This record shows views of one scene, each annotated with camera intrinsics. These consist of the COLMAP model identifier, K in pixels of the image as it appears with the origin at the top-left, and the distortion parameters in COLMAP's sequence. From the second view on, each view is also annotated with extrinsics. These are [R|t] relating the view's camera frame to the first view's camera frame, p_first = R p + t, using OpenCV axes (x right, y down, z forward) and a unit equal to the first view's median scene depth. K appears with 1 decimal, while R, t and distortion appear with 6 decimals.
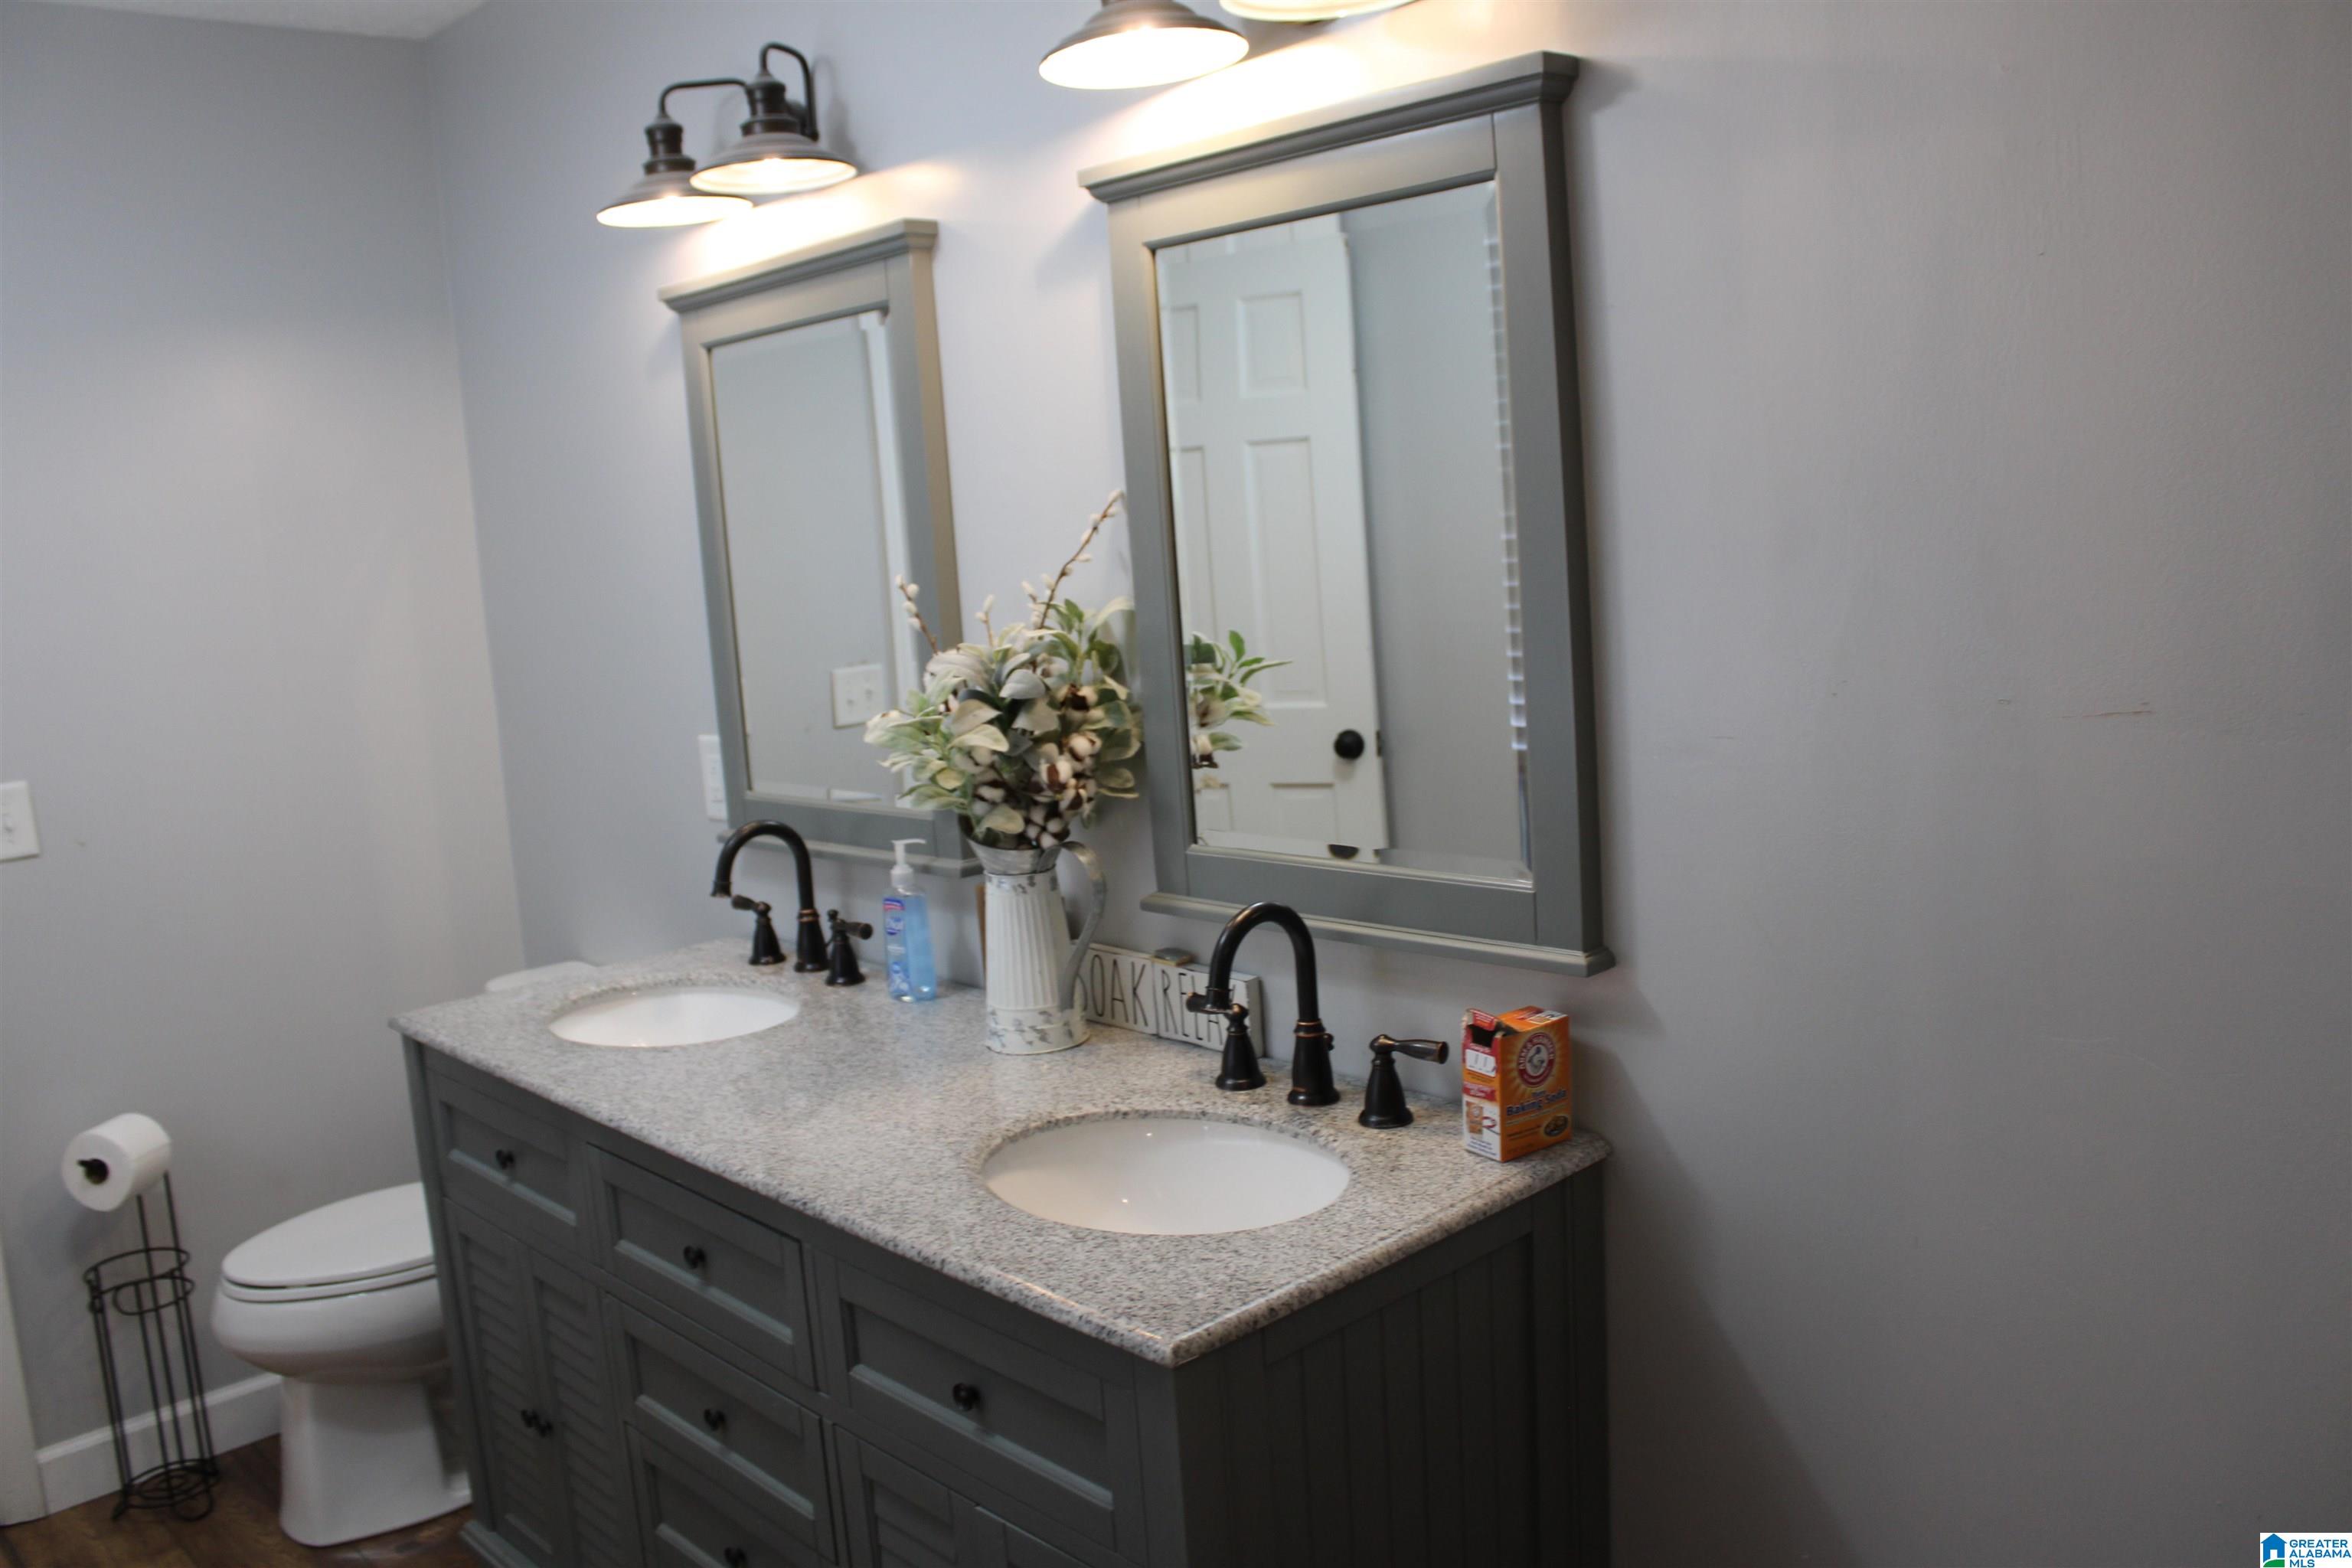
lens RADIAL K [[1961.1, 0, 1169.8], [0, 1961.1, 748.5], [0, 0, 1]] dist [-0.155695, 0.141111]
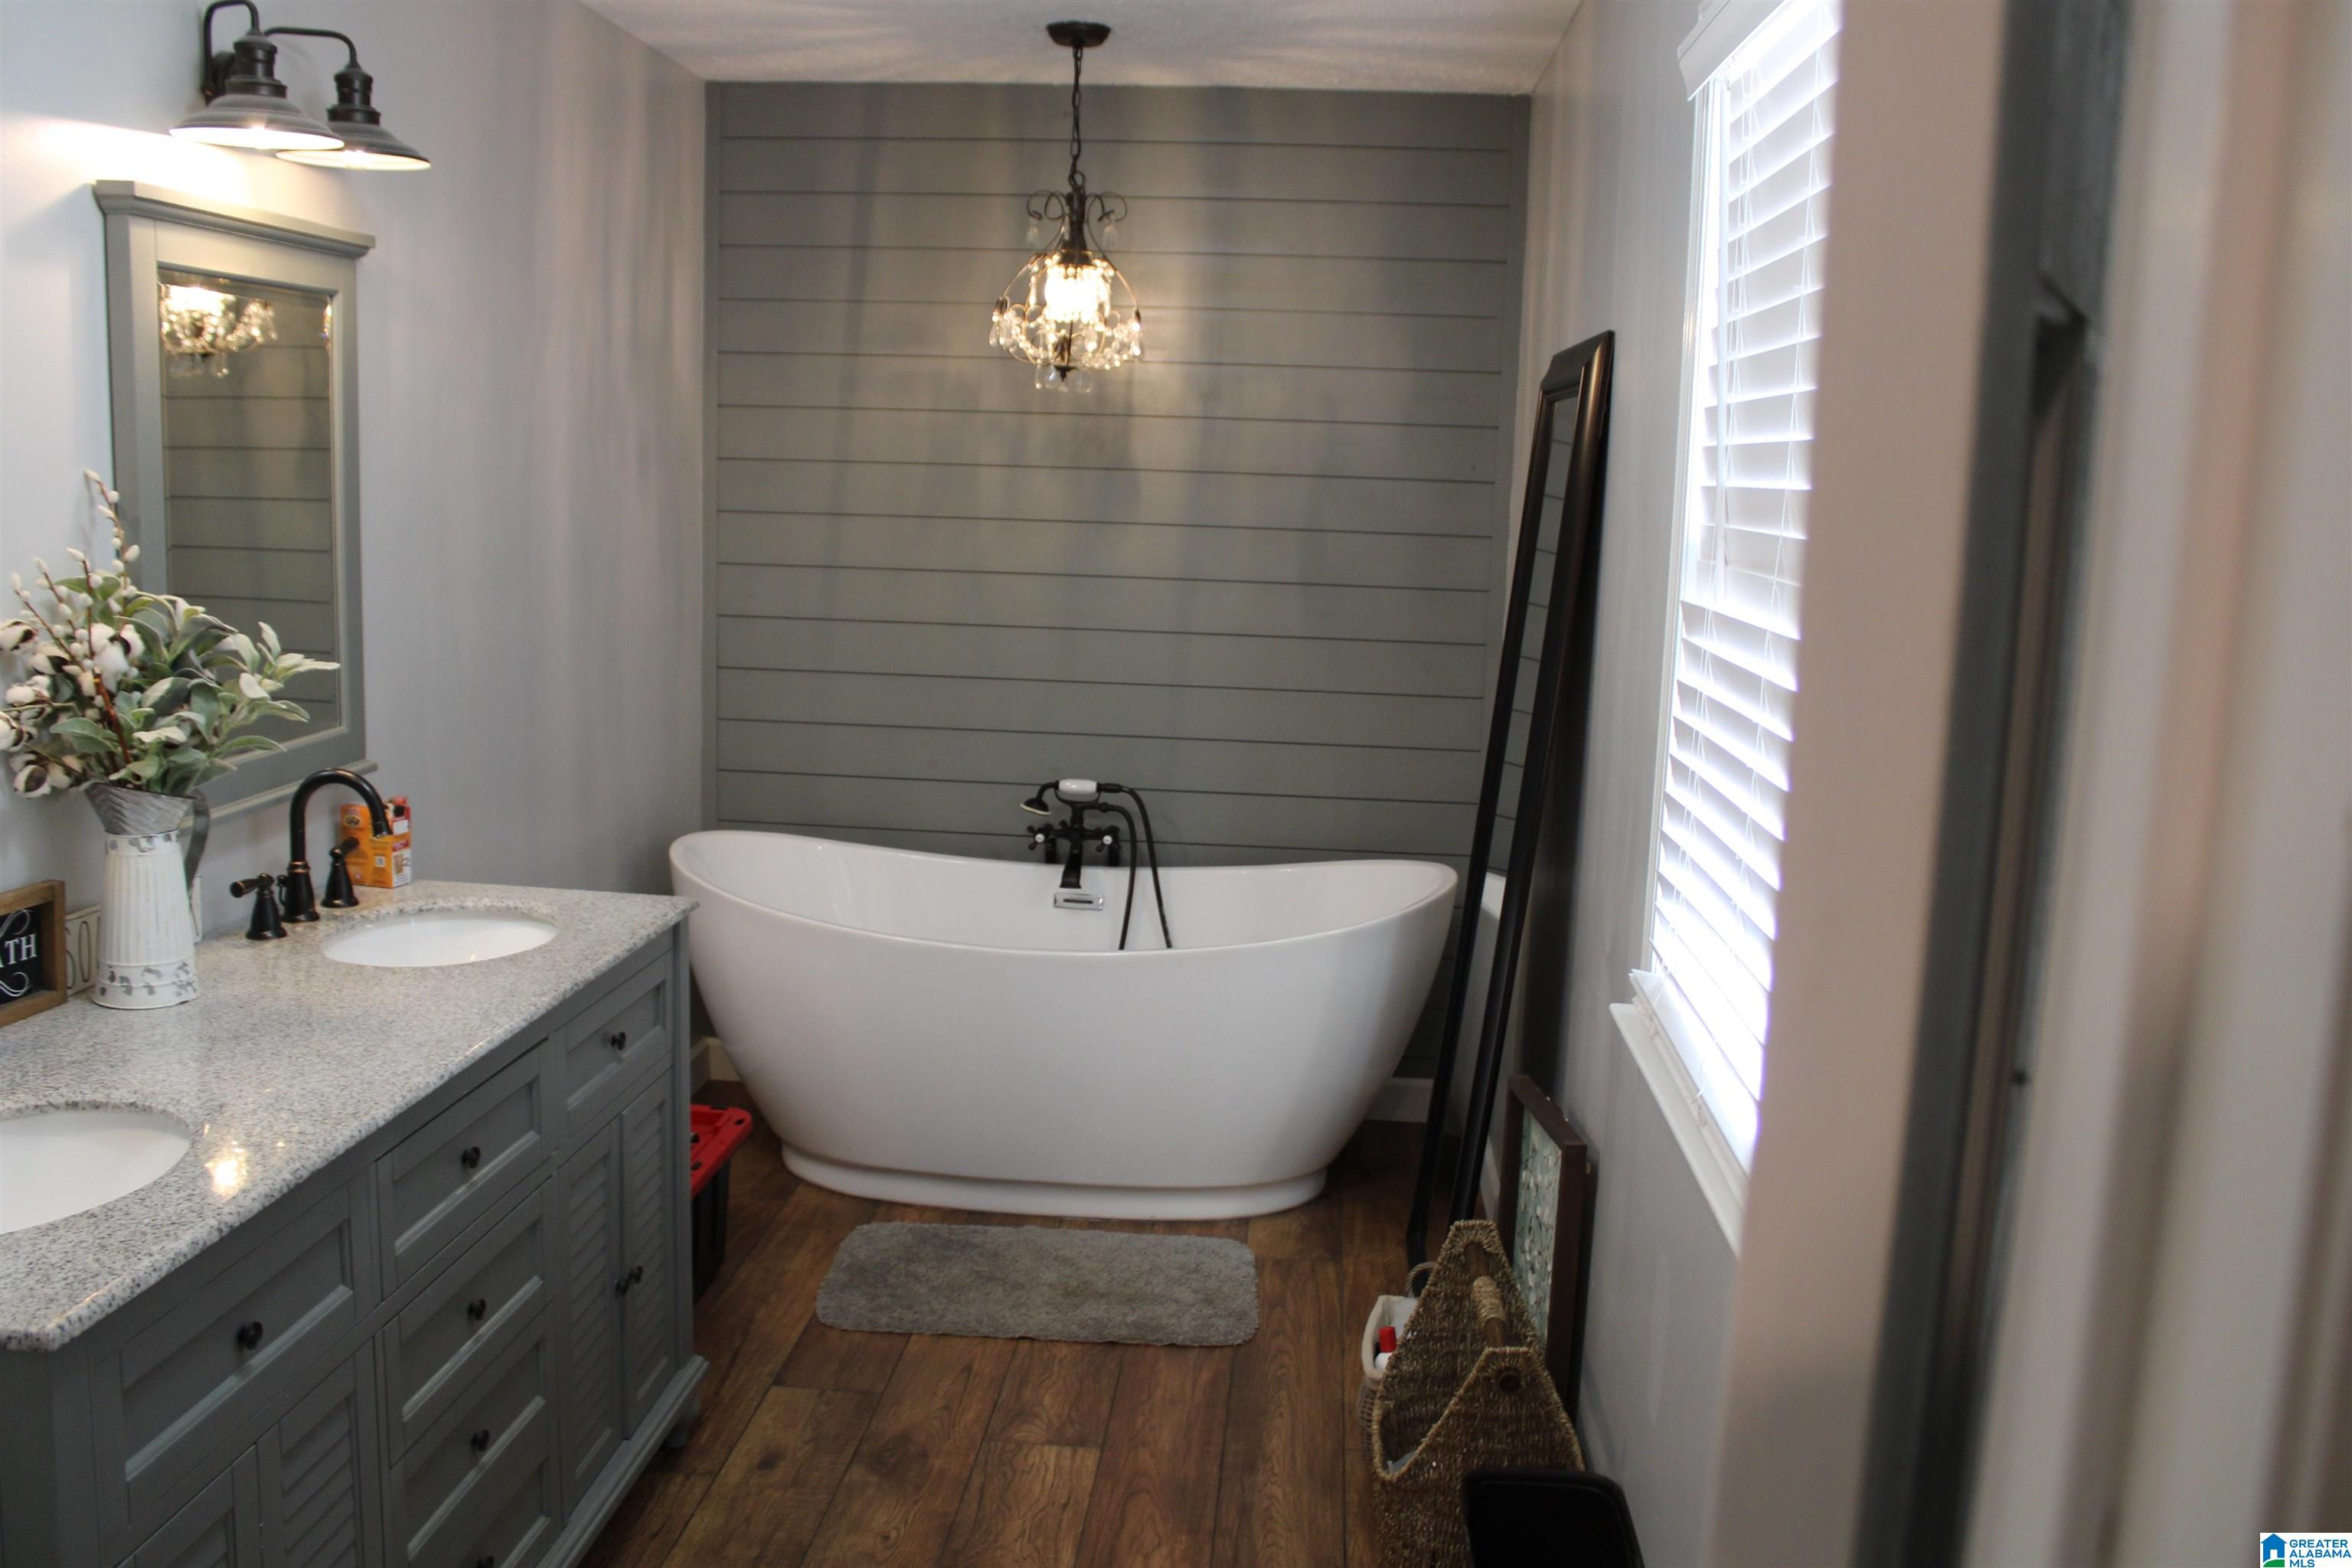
lens RADIAL K [[1961.1, 0, 1169.8], [0, 1961.1, 748.5], [0, 0, 1]] dist [-0.155695, 0.141111]
pose [[-0.685393, -0.060614, 0.725646, -1.246102], [0.101000, 0.978984, 0.177173, -0.107328], [-0.721135, 0.194723, -0.664867, 1.352076]]
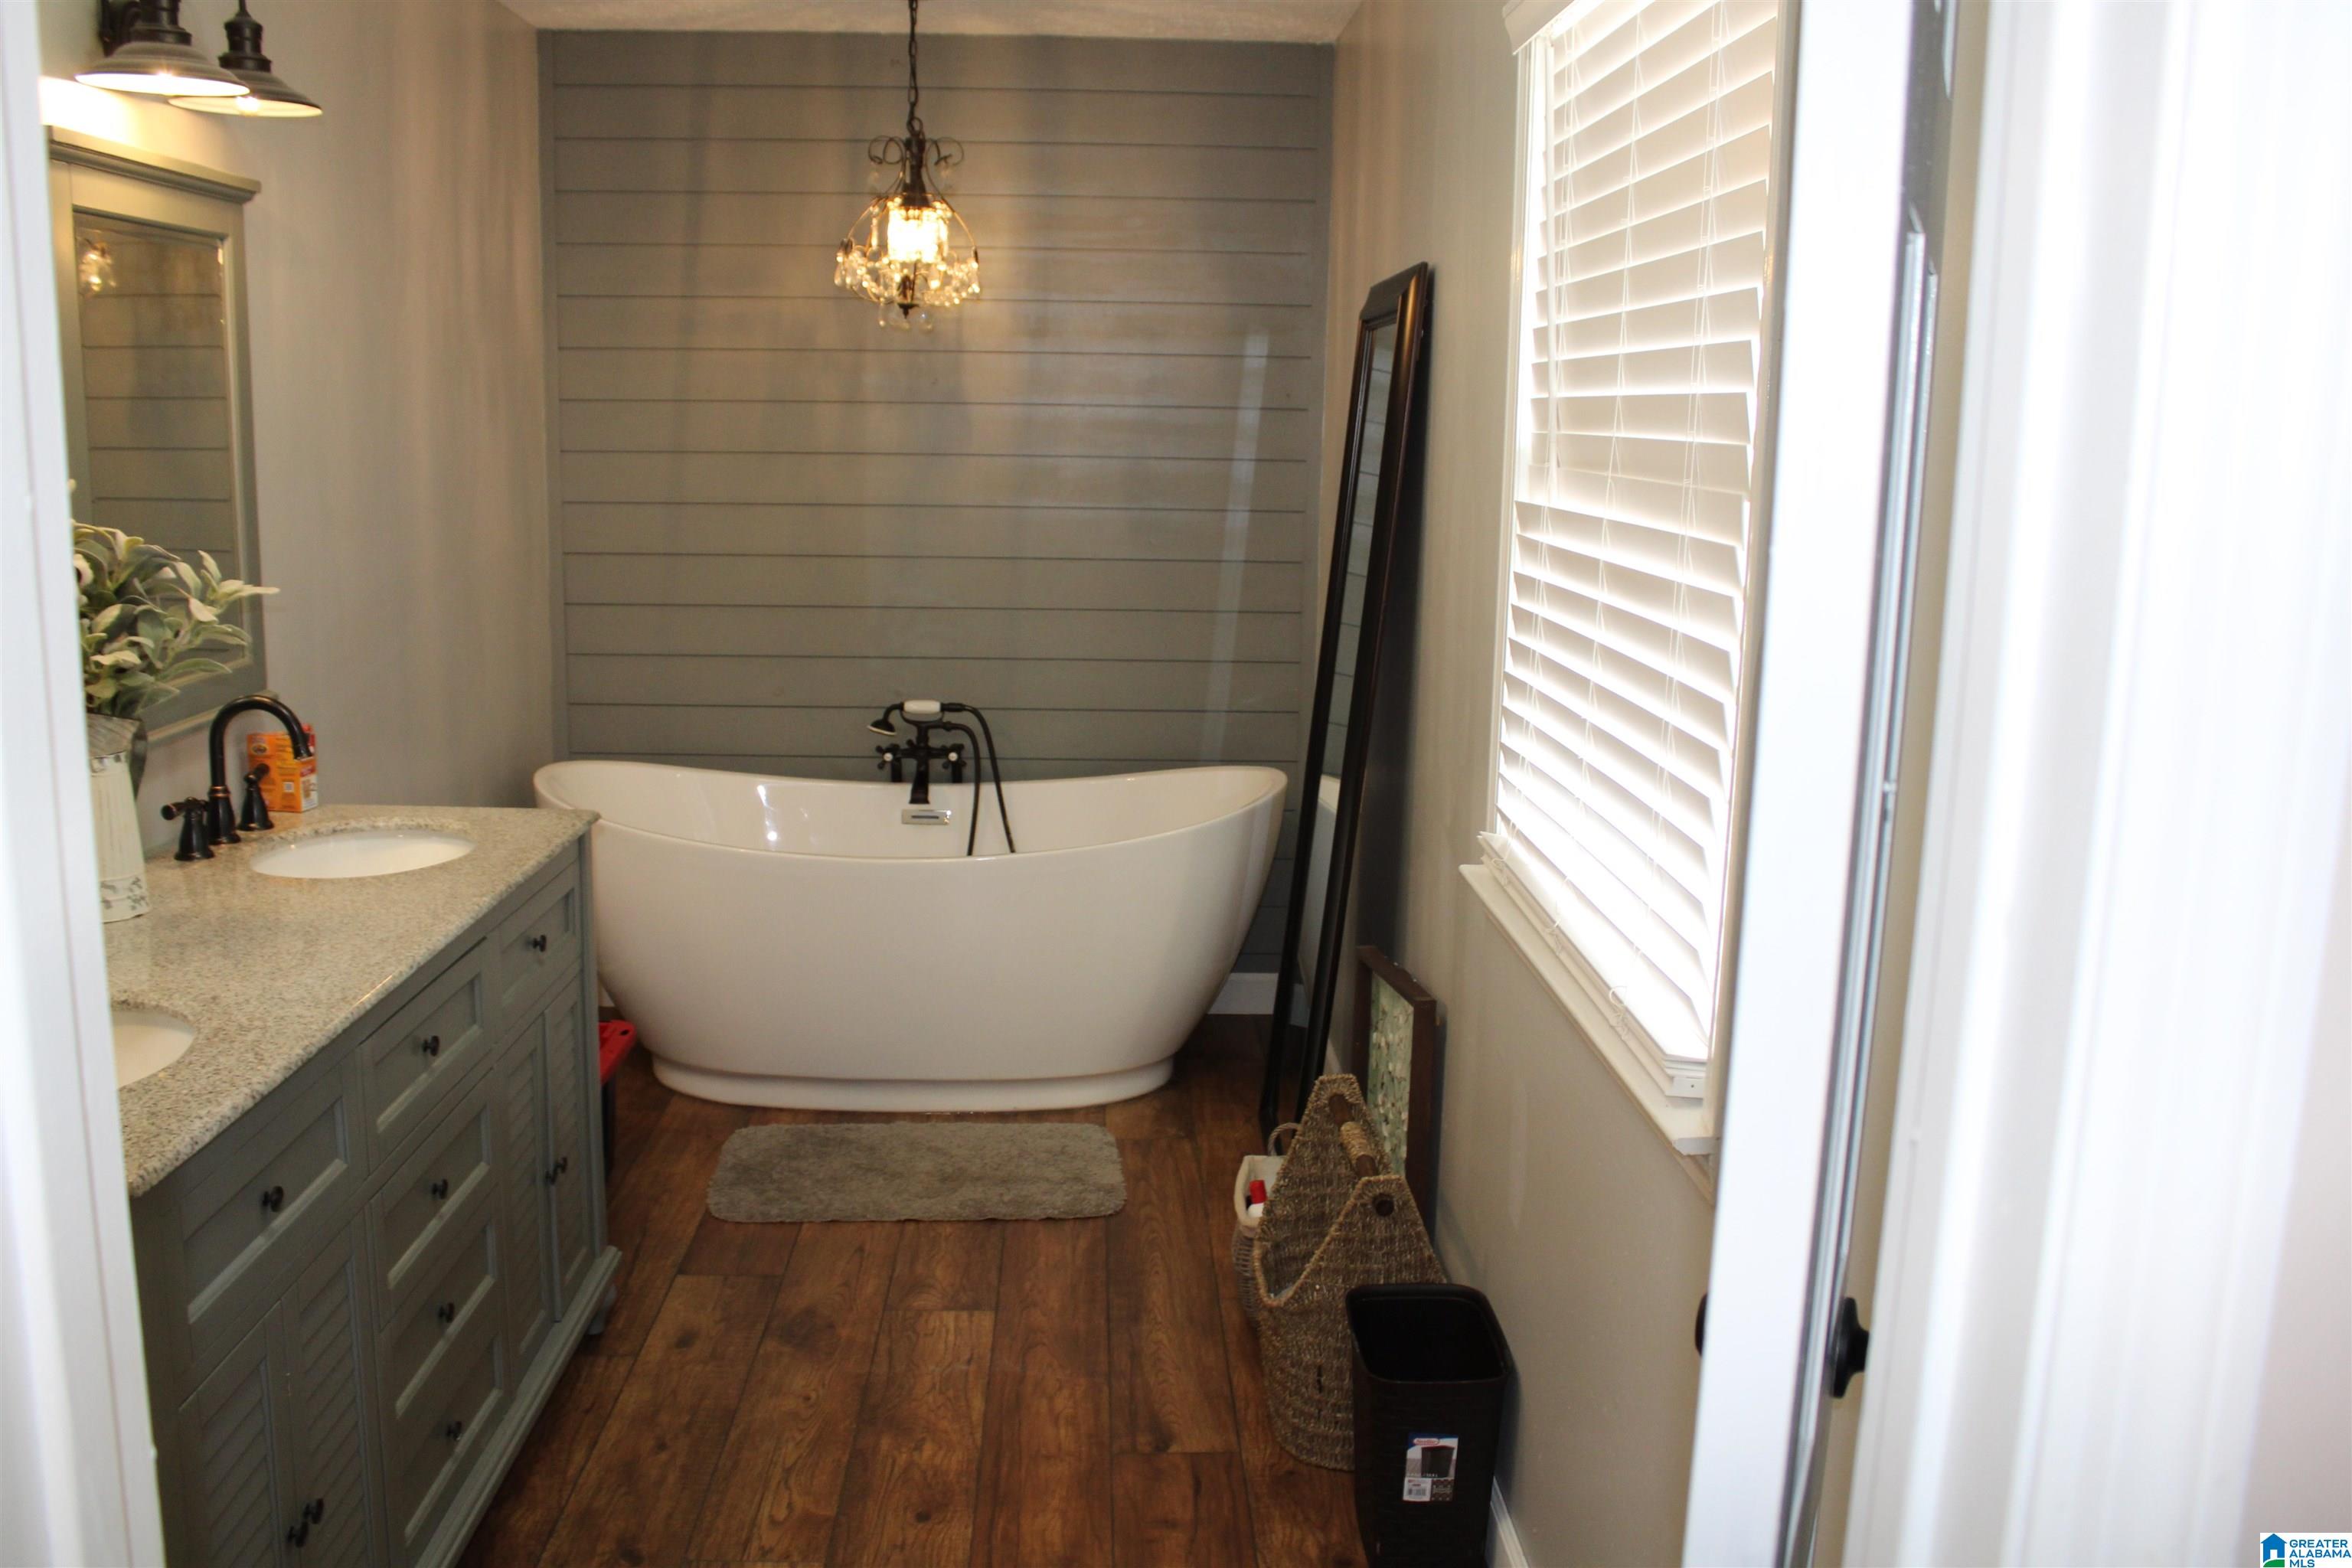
lens RADIAL K [[1961.1, 0, 1169.8], [0, 1961.1, 748.5], [0, 0, 1]] dist [-0.155695, 0.141111]
pose [[-0.767359, -0.056083, 0.638760, -1.276577], [0.109299, 0.970149, 0.216483, -0.105226], [-0.631833, 0.235936, -0.738323, 1.497269]]
